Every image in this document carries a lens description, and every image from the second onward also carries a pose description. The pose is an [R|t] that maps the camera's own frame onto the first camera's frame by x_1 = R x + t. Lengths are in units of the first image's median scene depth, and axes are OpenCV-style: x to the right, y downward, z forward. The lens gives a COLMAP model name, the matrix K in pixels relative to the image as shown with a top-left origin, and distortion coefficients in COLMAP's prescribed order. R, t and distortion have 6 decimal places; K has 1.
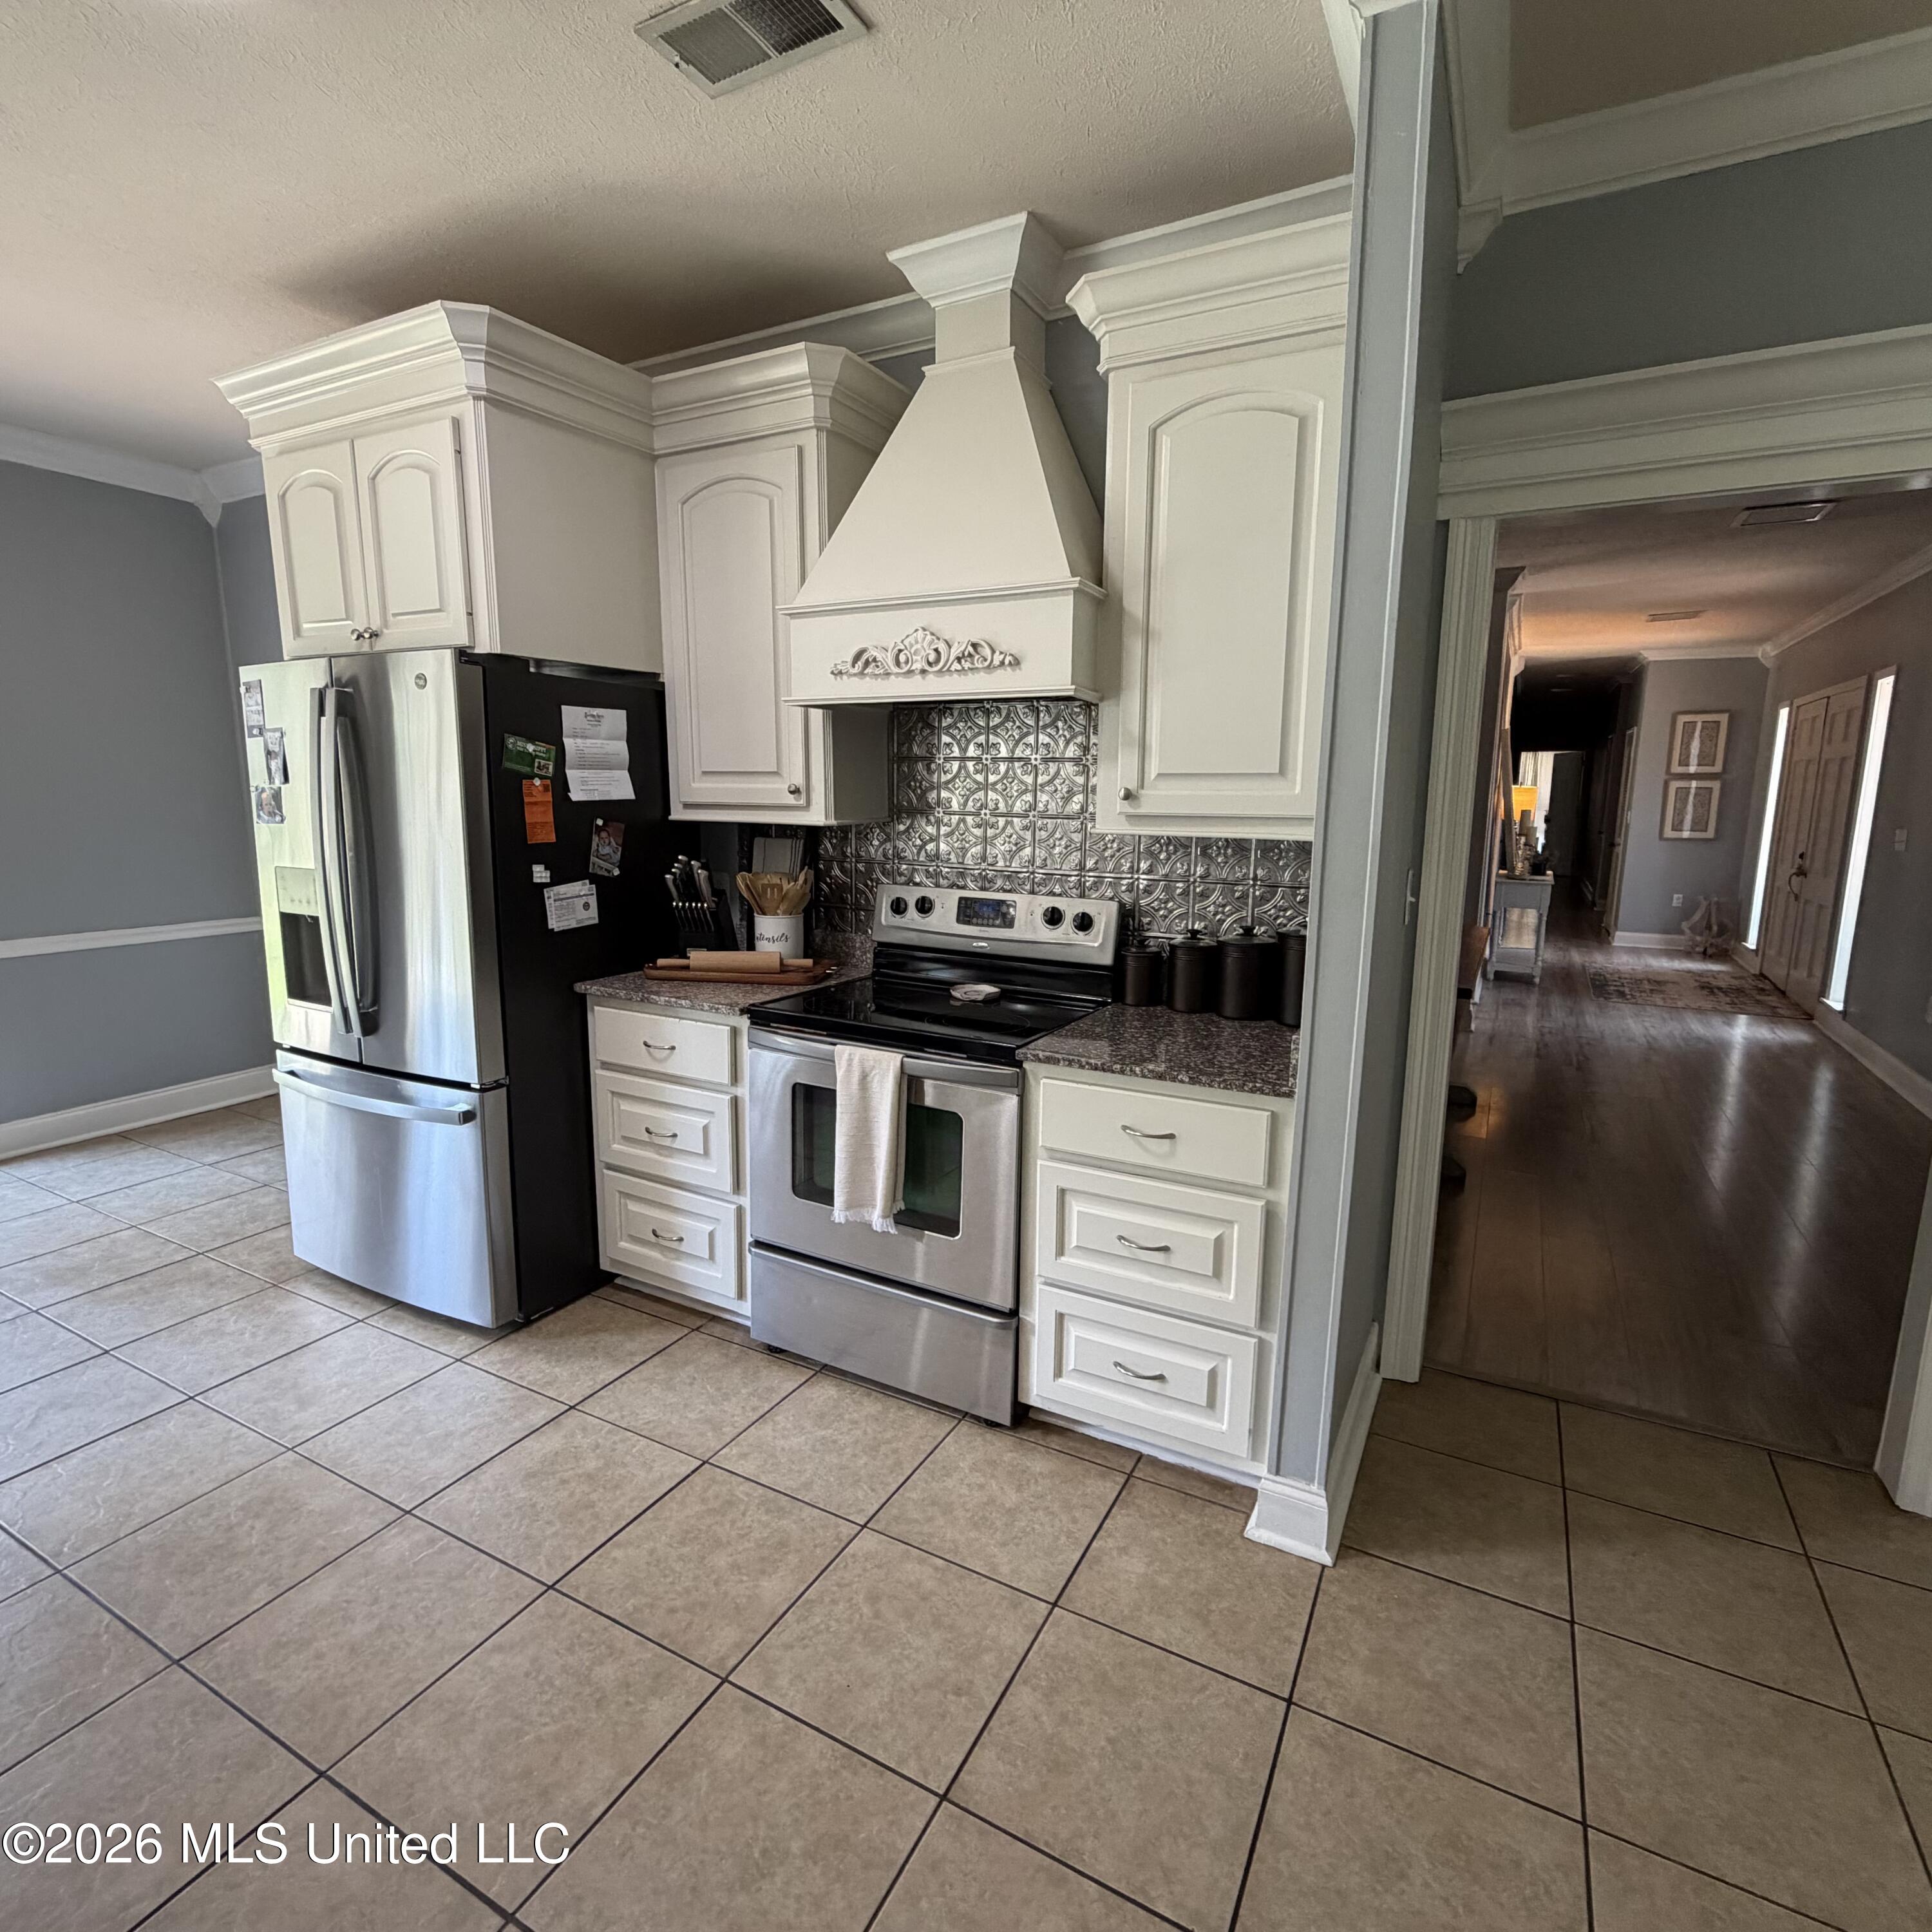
lens RADIAL K [[1028.0, 0, 957.7], [0, 1028.0, 965.2], [0, 0, 1]] dist [0.000915, -0.001140]
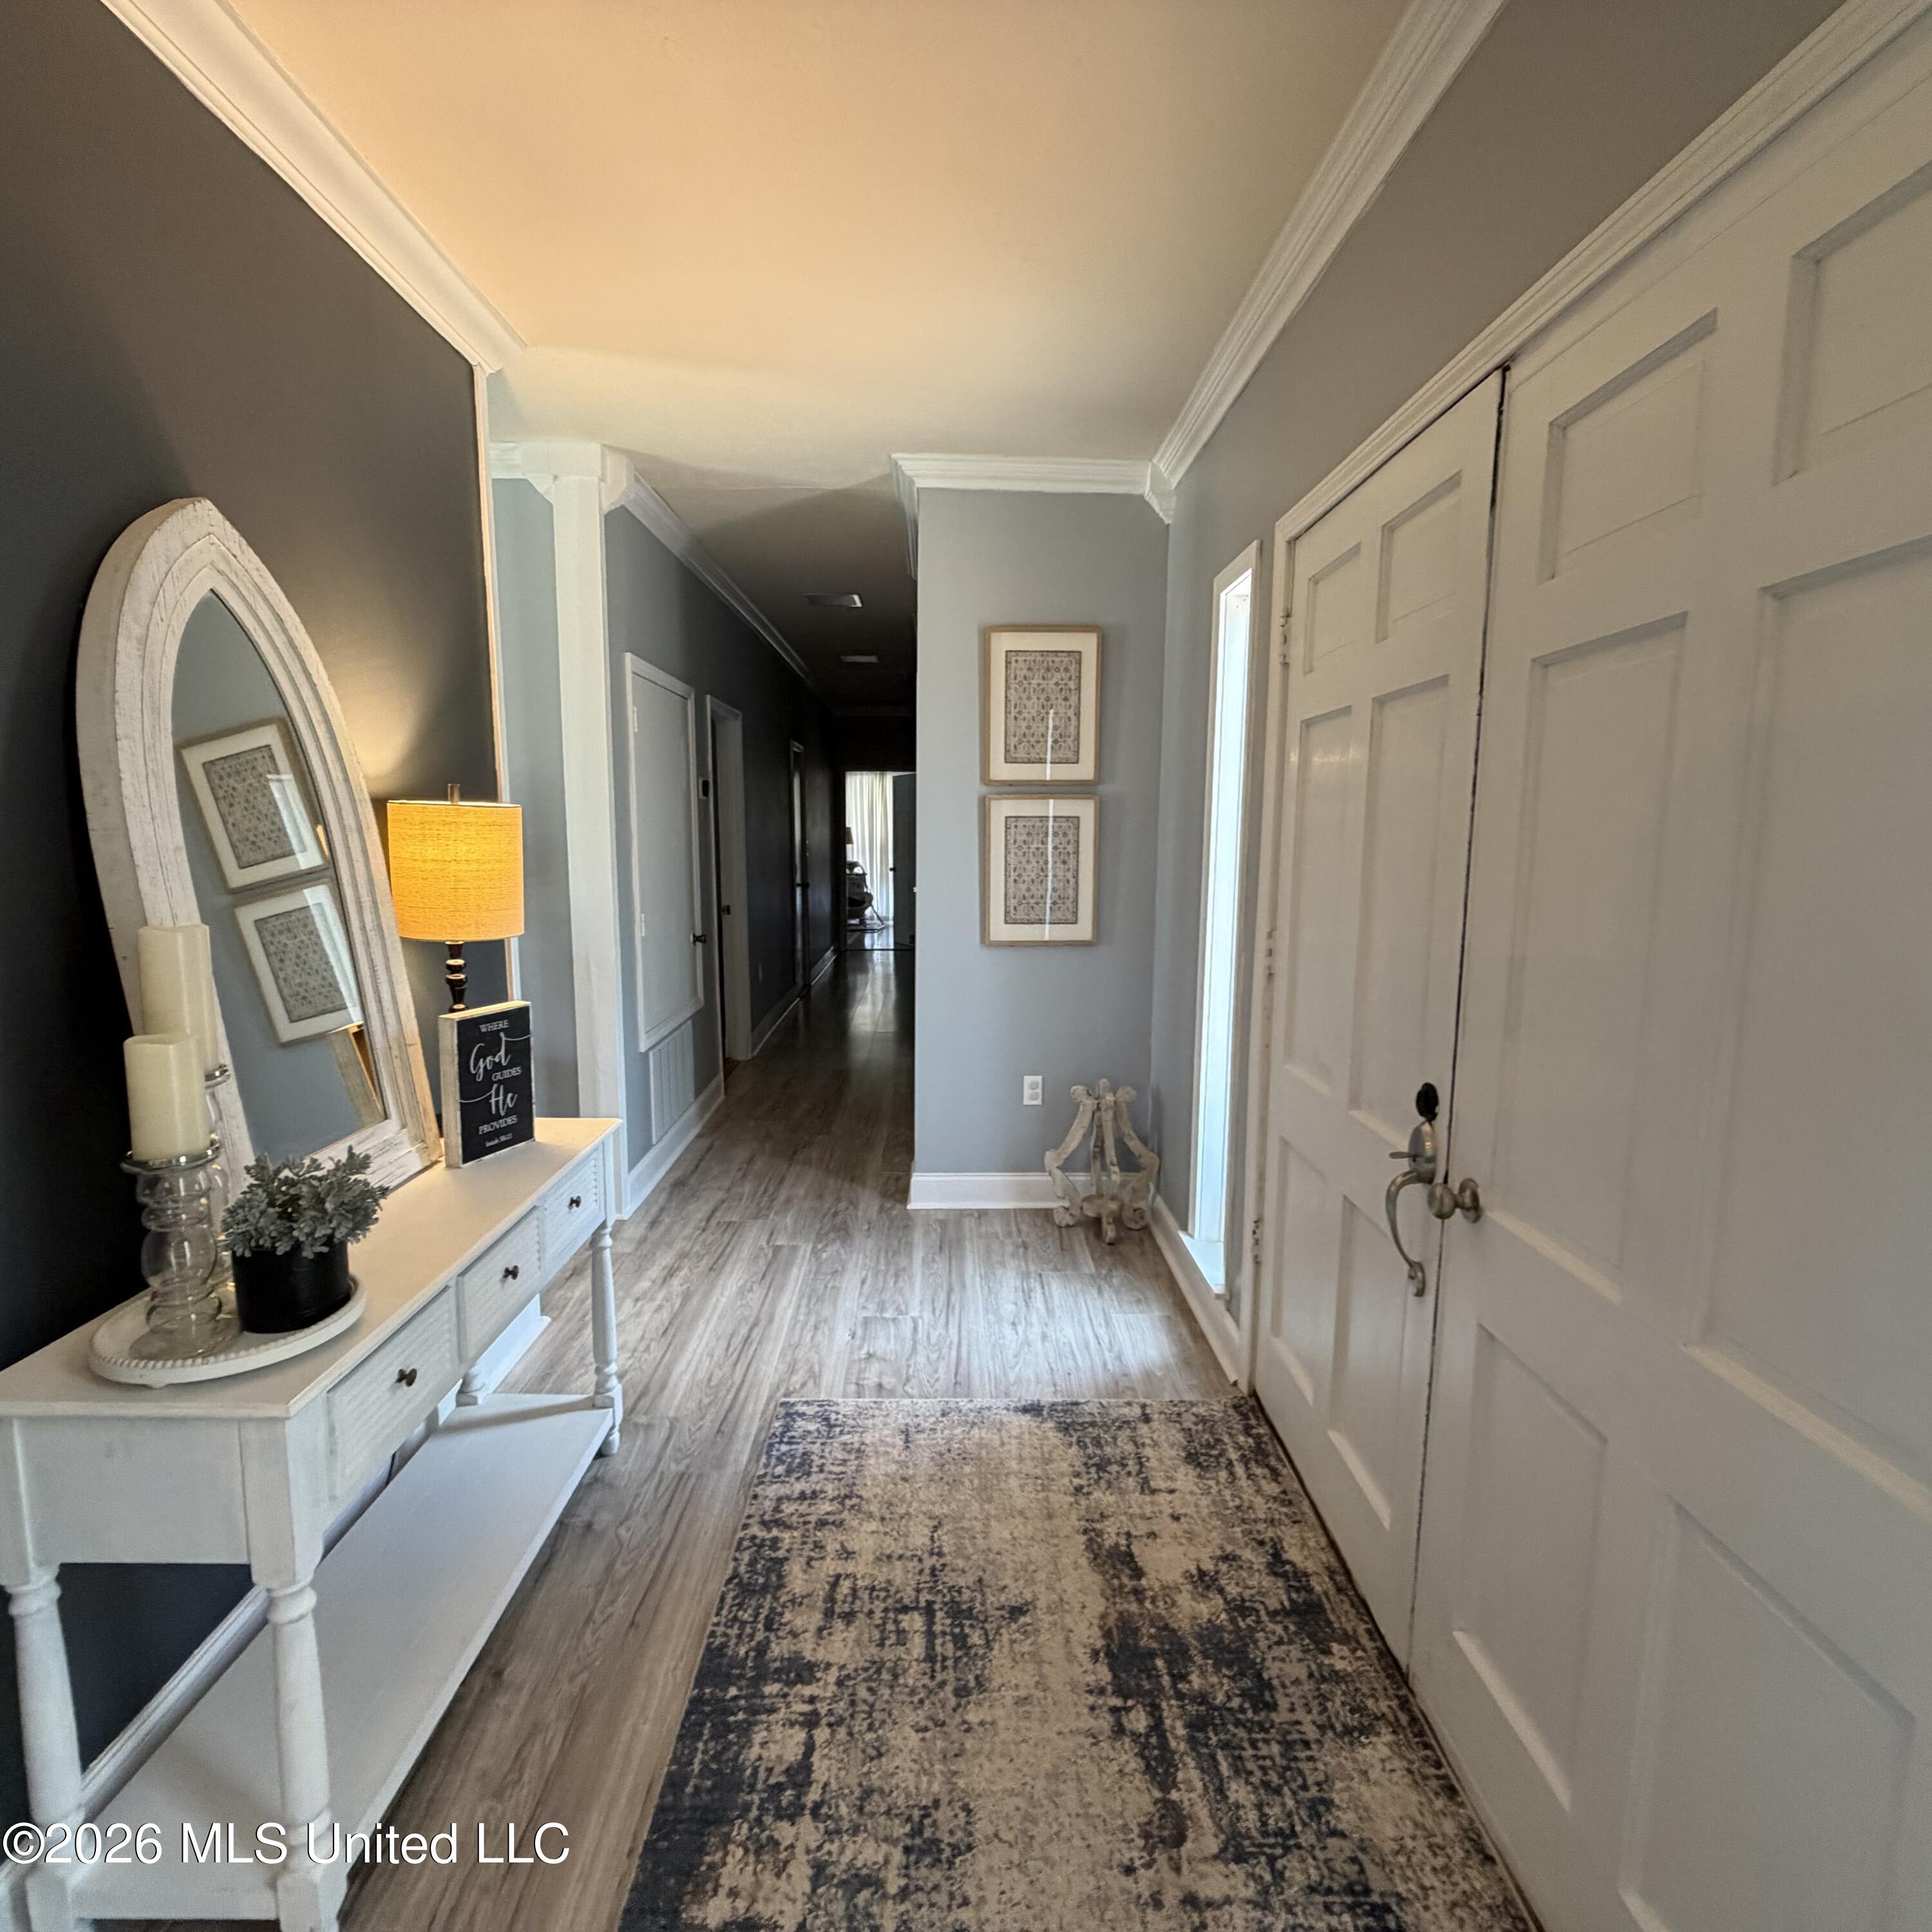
lens RADIAL K [[1028.0, 0, 964.8], [0, 1028.0, 968.9], [0, 0, 1]] dist [0.000915, -0.001140]
pose [[0.867230, -0.067183, 0.493354, 0.549885], [0.082216, 0.996576, -0.008812, -0.126240], [-0.491073, 0.048203, 0.869784, 0.753252]]
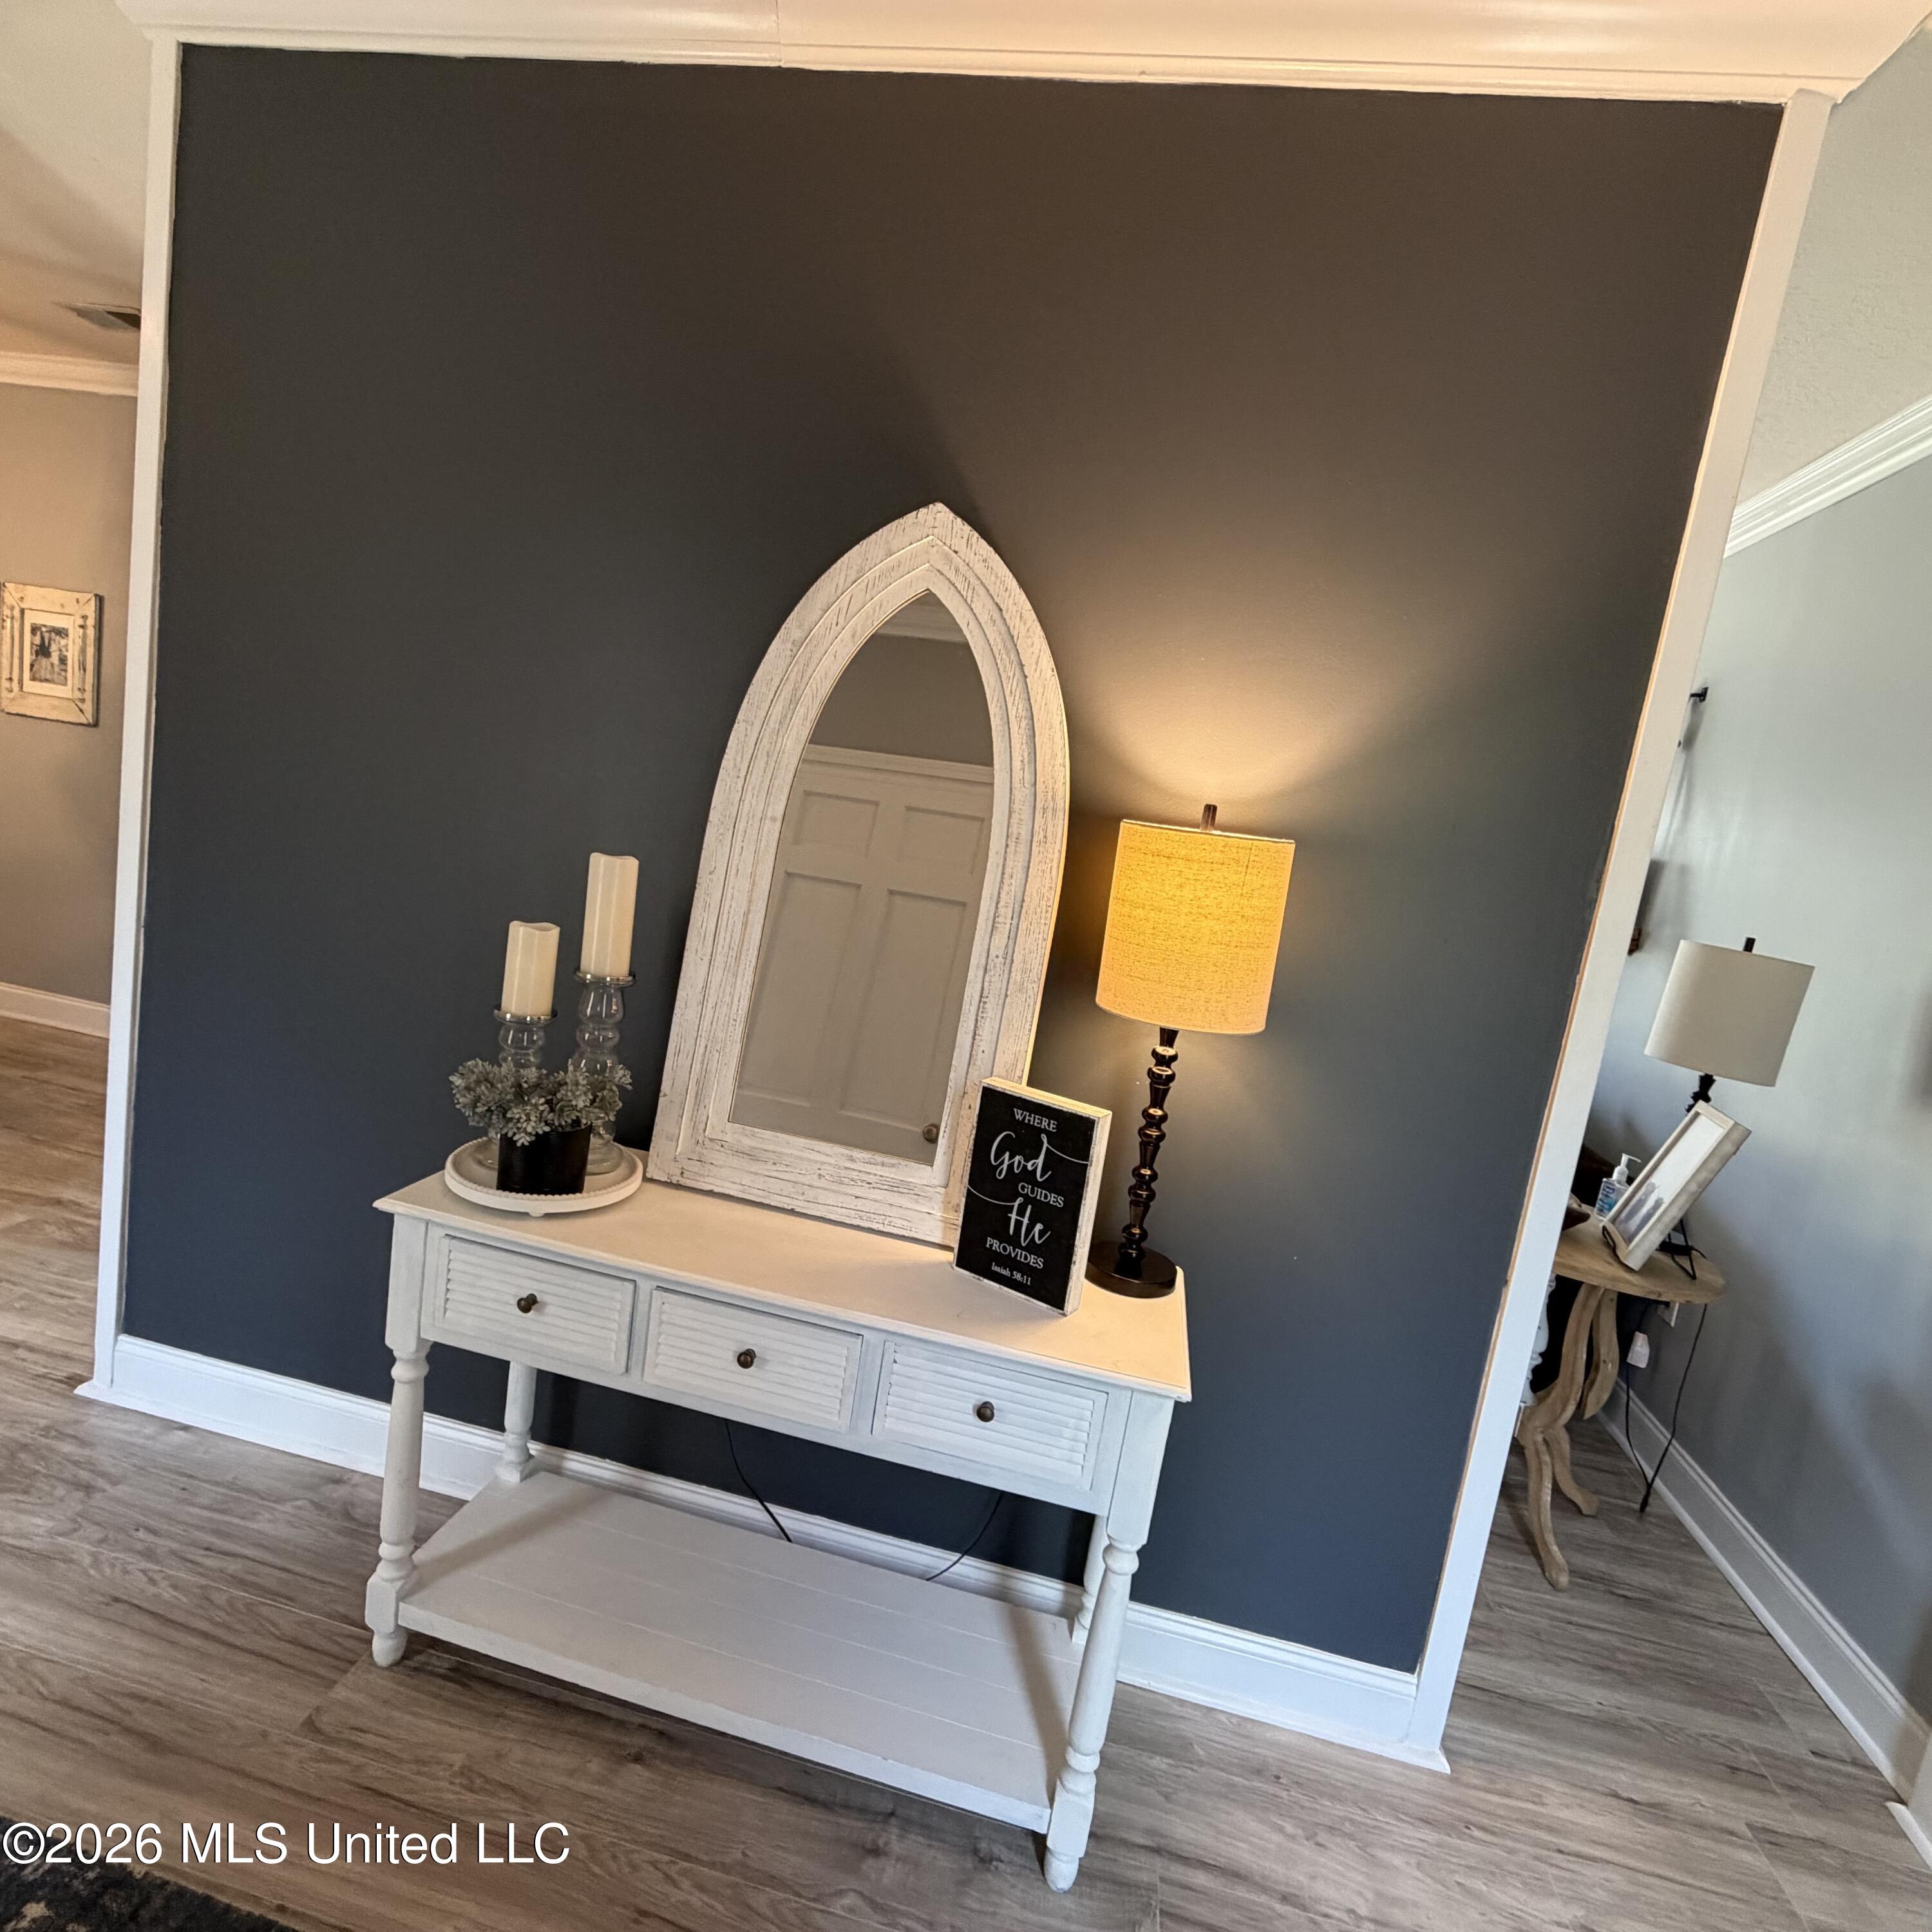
lens RADIAL K [[1028.0, 0, 963.5], [0, 1028.0, 973.0], [0, 0, 1]] dist [0.000915, -0.001140]
pose [[0.313447, 0.175545, -0.933239, 0.880602], [-0.309546, 0.947973, 0.074349, -0.183431], [0.897737, 0.265576, 0.351478, 1.104660]]
